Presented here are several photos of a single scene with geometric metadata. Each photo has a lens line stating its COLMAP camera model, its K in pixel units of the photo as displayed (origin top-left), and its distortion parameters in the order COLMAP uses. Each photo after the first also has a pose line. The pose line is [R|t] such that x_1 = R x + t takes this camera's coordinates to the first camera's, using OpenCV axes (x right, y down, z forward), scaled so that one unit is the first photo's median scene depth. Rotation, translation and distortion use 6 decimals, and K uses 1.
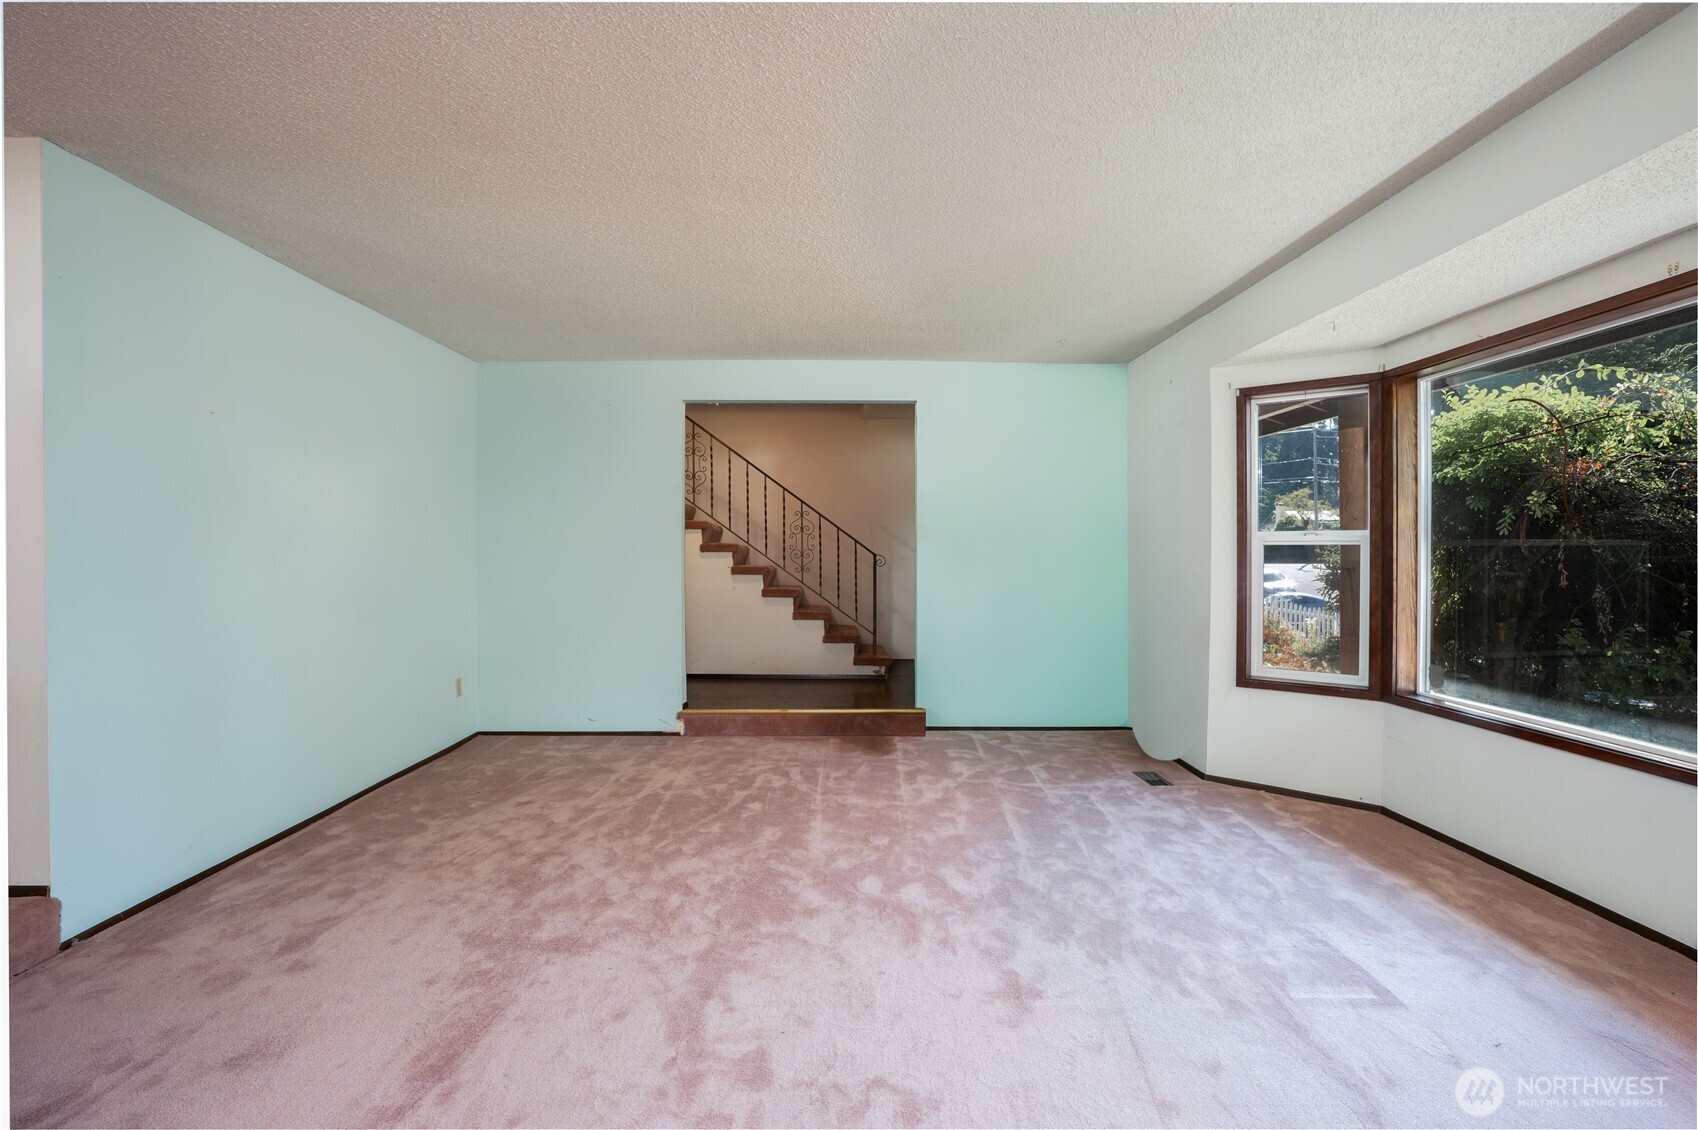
lens RADIAL K [[782.4, 0, 851.7], [0, 782.4, 552.4], [0, 0, 1]] dist [-0.069878, 0.027540]
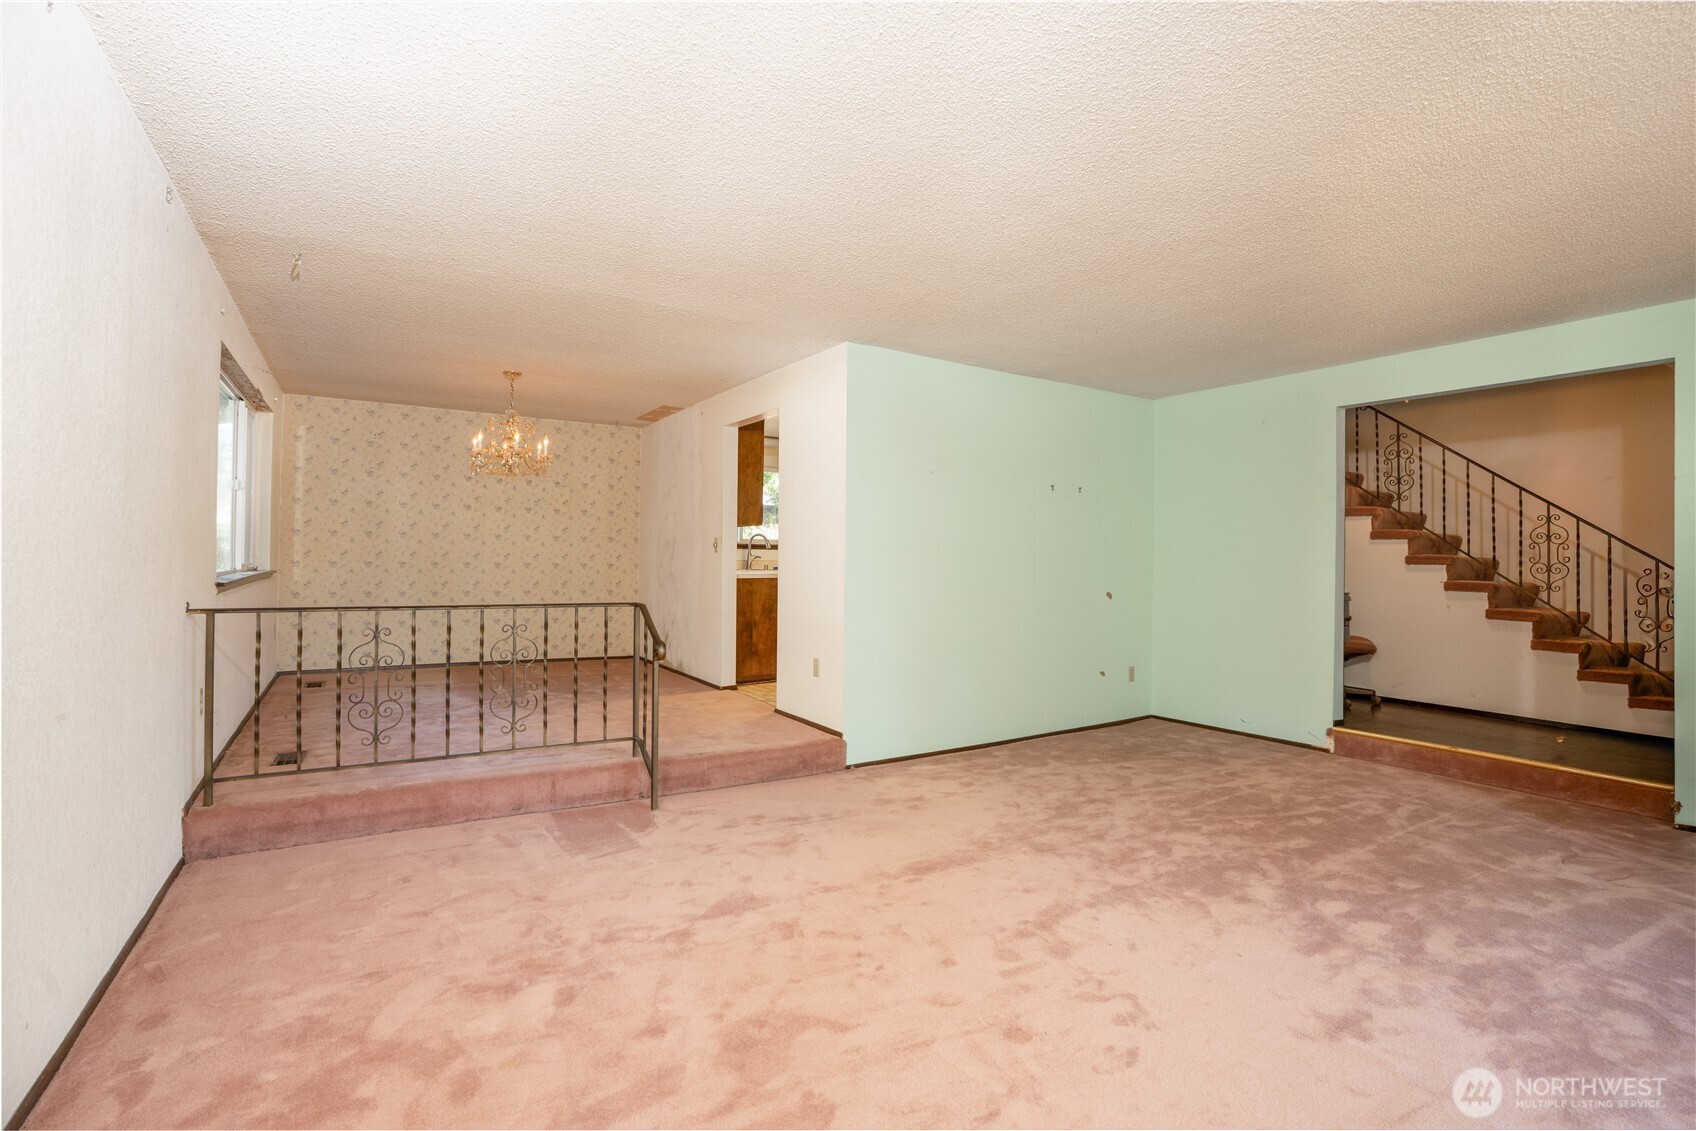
lens RADIAL K [[781.5, 0, 850.7], [0, 781.5, 552.9], [0, 0, 1]] dist [-0.069878, 0.027540]
pose [[0.518747, -0.000764, -0.854927, 0.478721], [-0.011091, 0.999909, -0.007623, -0.000360], [0.854856, 0.013437, 0.518691, -0.015703]]
